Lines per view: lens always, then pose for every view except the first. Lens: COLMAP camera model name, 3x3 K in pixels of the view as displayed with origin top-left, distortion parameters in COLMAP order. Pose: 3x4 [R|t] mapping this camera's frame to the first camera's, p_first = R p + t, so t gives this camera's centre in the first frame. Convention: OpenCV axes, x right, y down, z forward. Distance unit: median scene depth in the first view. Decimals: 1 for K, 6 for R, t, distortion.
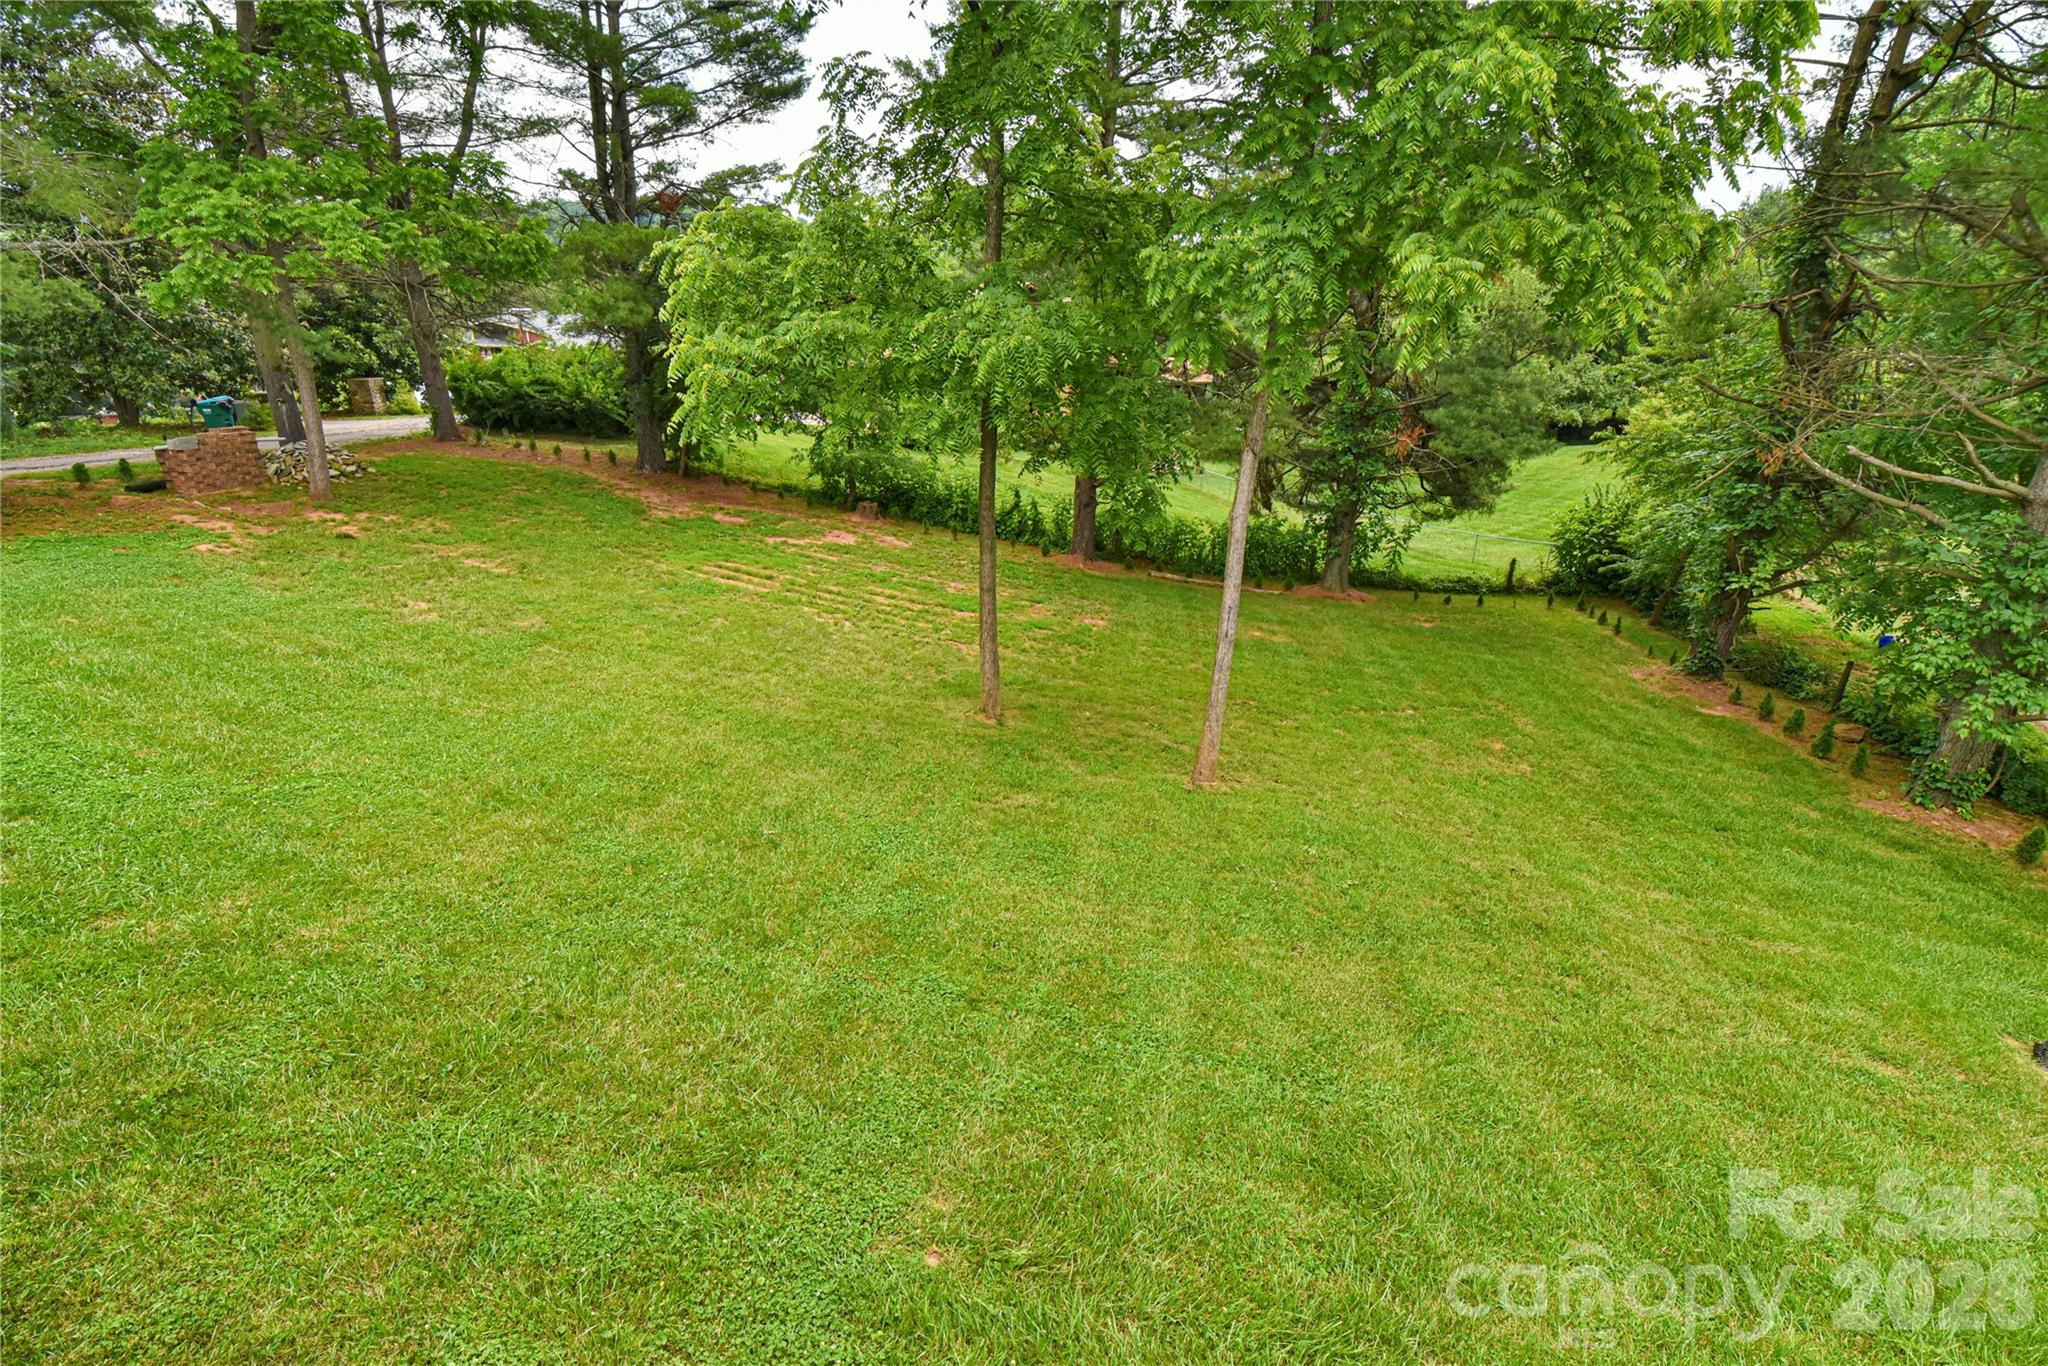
lens RADIAL K [[1005.9, 0, 1019.6], [0, 1005.9, 701.9], [0, 0, 1]] dist [-0.016837, 0.001795]
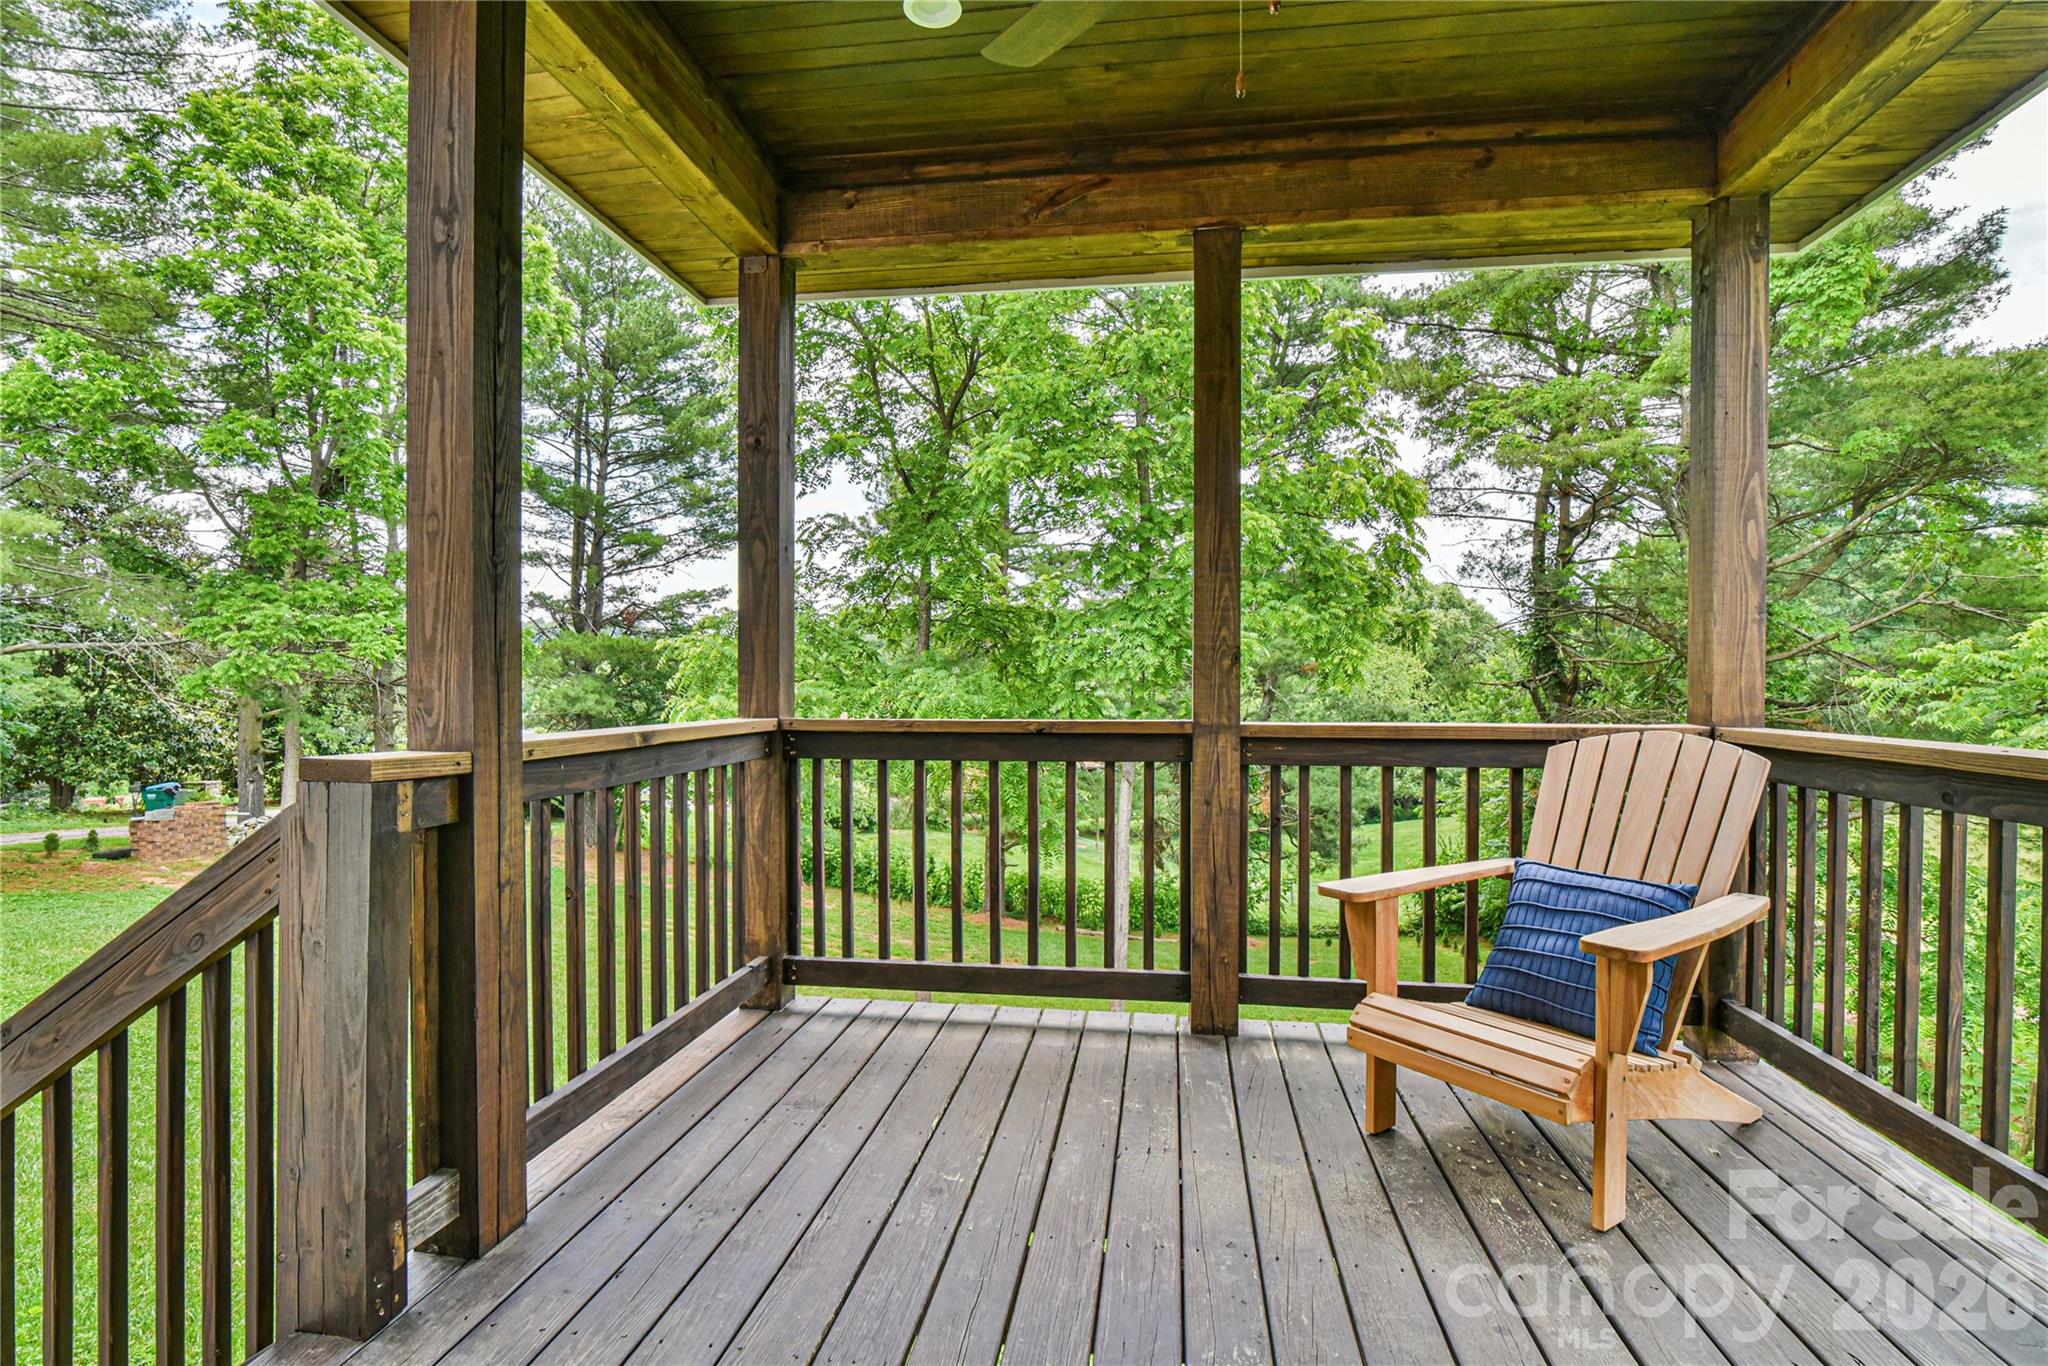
lens RADIAL K [[1005.9, 0, 1031.3], [0, 1005.9, 690.4], [0, 0, 1]] dist [-0.016837, 0.001795]
pose [[0.994098, -0.010393, 0.107988, -0.019515], [0.051181, 0.922596, -0.382357, 0.079840], [-0.095656, 0.385628, 0.917683, -0.138421]]
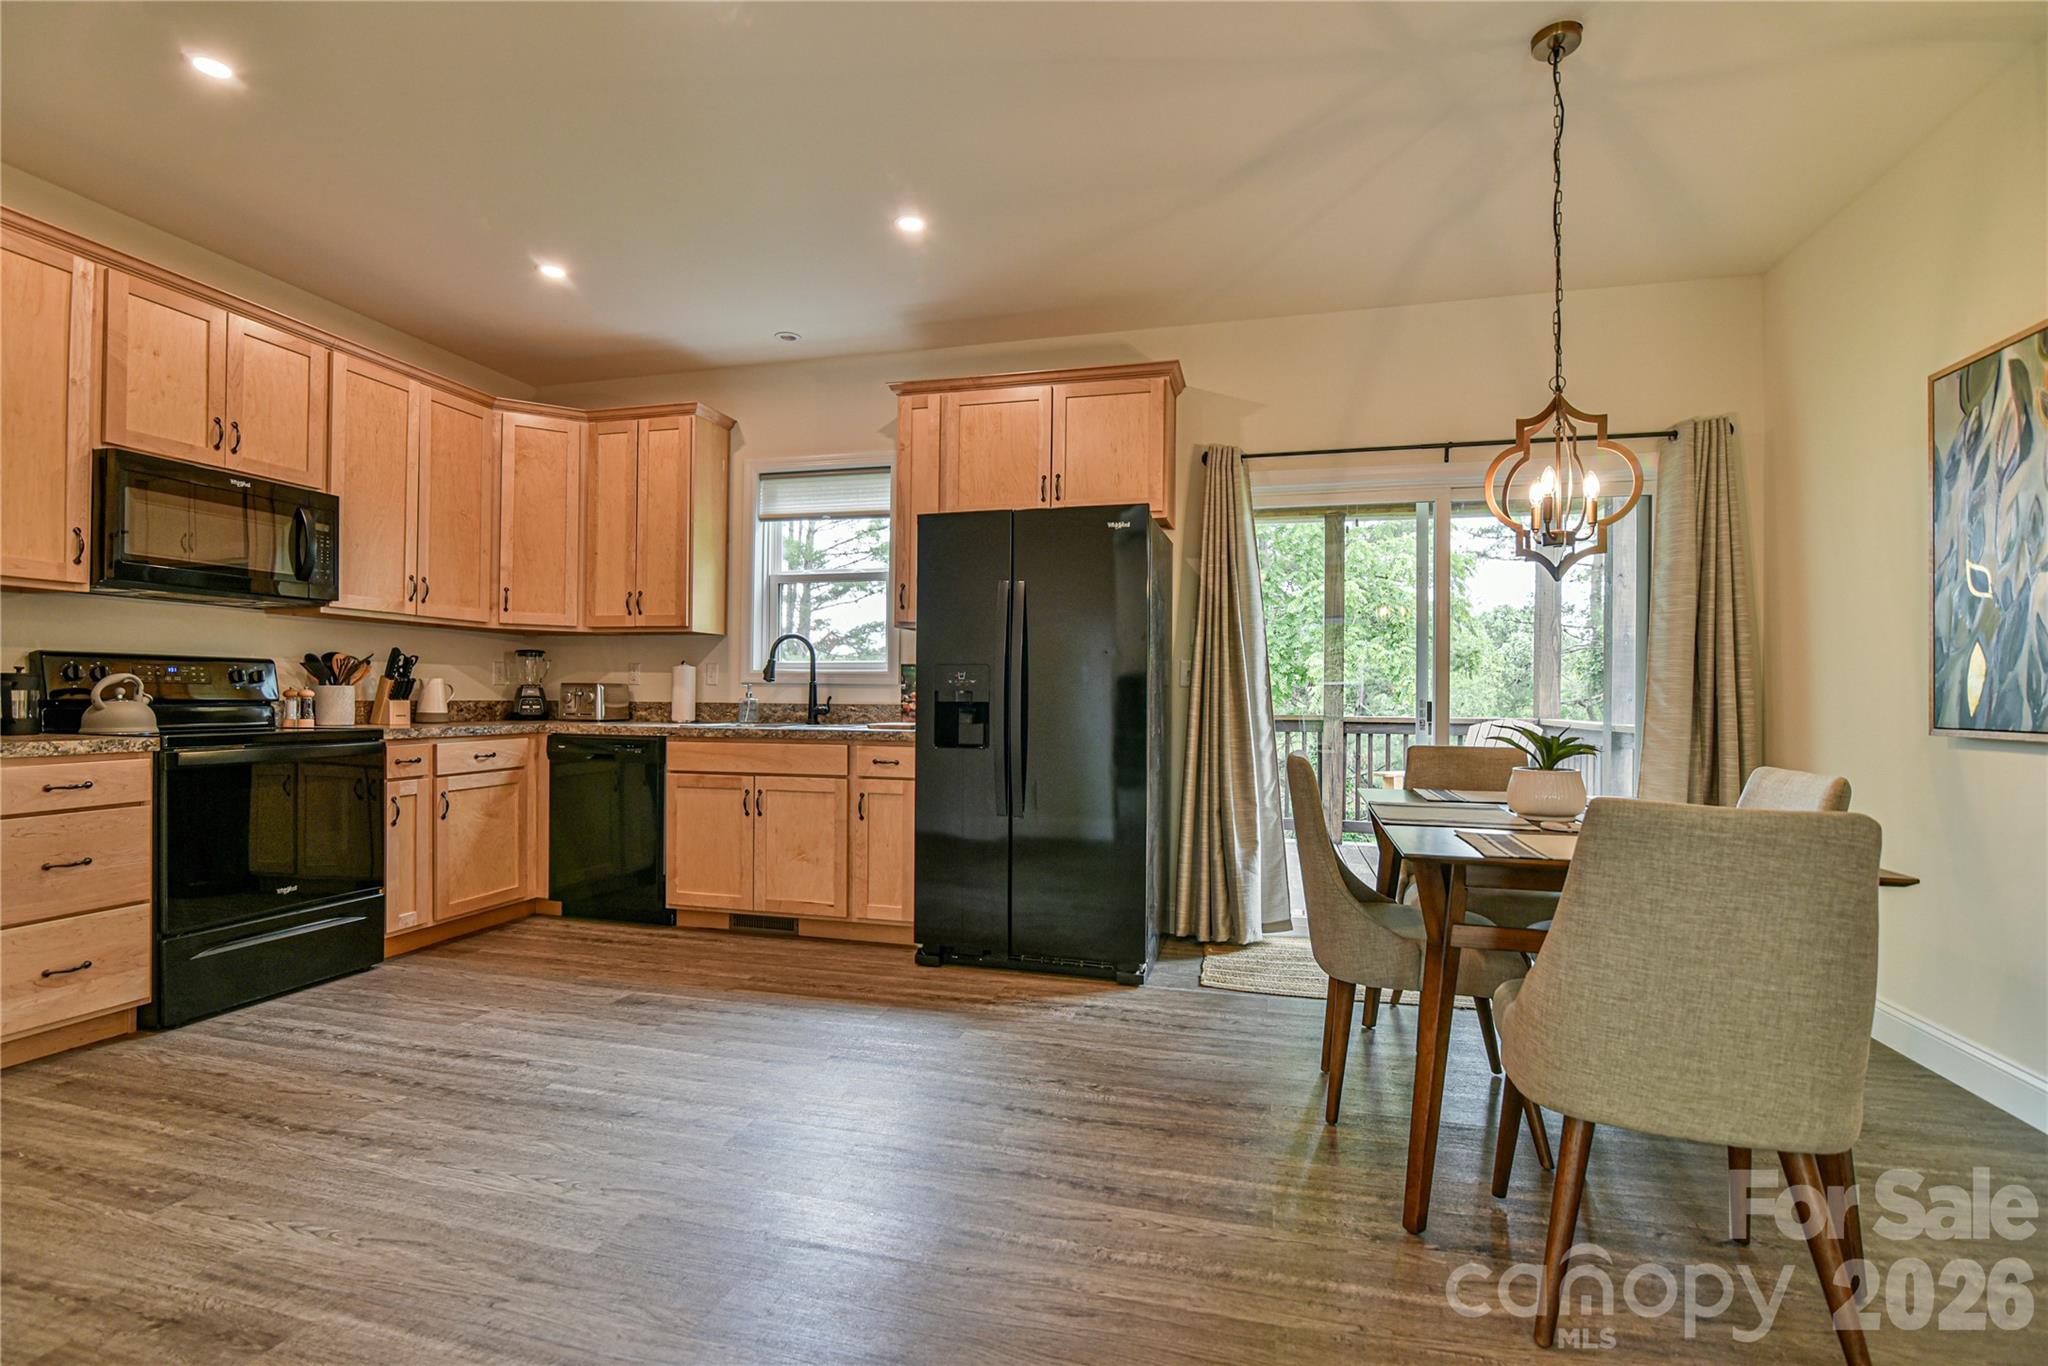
lens RADIAL K [[944.6, 0, 1015.1], [0, 944.6, 683.0], [0, 0, 1]] dist [0.001014, -0.000208]
pose [[0.999958, -0.002148, -0.008904, -0.108582], [-0.001663, 0.913380, -0.407105, 0.181780], [0.009007, 0.407103, 0.913338, -0.374927]]
